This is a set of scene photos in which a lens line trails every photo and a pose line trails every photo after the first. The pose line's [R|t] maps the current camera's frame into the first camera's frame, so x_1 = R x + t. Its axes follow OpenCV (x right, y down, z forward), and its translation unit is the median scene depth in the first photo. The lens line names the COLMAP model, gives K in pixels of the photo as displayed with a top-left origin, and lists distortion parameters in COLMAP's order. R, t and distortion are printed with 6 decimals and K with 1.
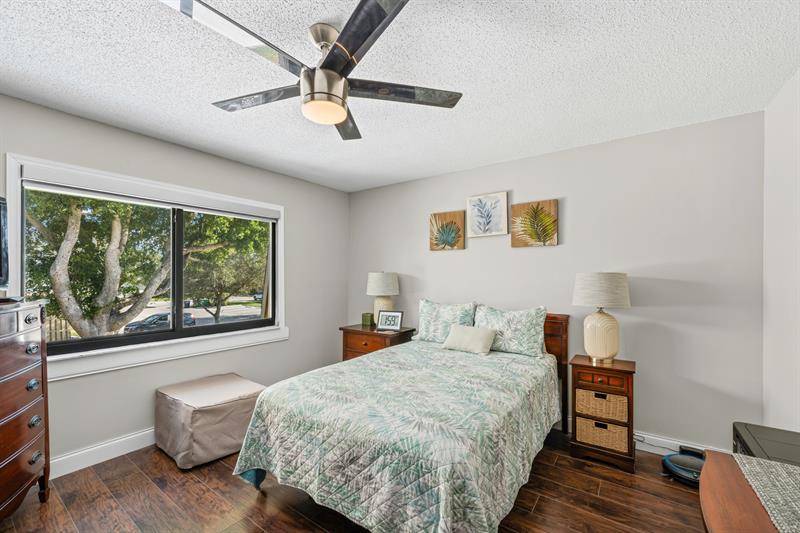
lens RADIAL K [[327.7, 0, 410.9], [0, 327.7, 275.7], [0, 0, 1]] dist [-0.019036, -0.000159]
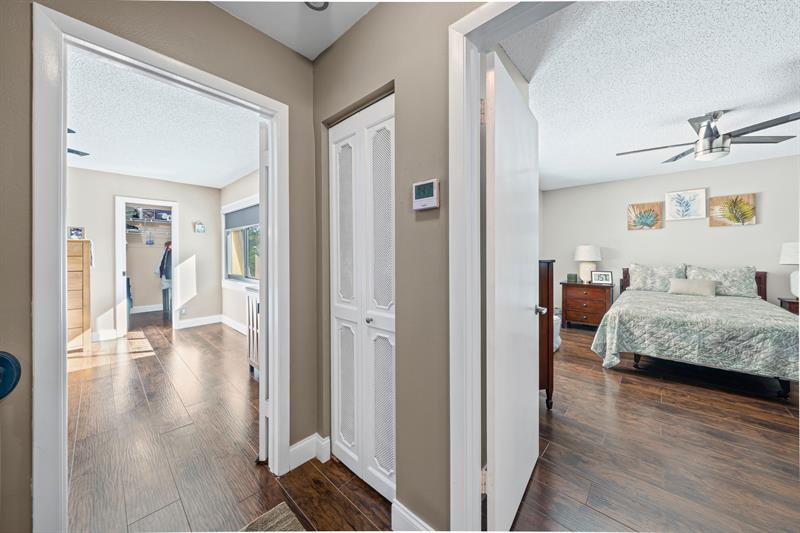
lens RADIAL K [[275.6, 0, 401.1], [0, 275.6, 253.7], [0, 0, 1]] dist [-0.005384, -0.000189]
pose [[0.989821, -0.004081, -0.142257, -0.915528], [0.004245, 0.999991, 0.000853, 0.028936], [0.142253, -0.001448, 0.989829, -0.423379]]
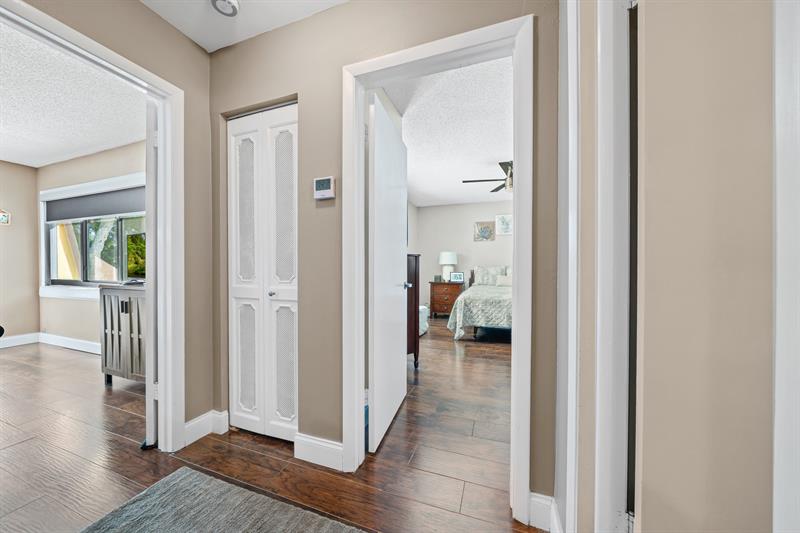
lens RADIAL K [[275.6, 0, 398.2], [0, 275.6, 268.0], [0, 0, 1]] dist [-0.005384, -0.000189]
pose [[0.968955, -0.001357, 0.247233, -0.929682], [0.000874, 0.999997, 0.002064, 0.094549], [-0.247236, -0.001784, 0.968954, -0.563512]]
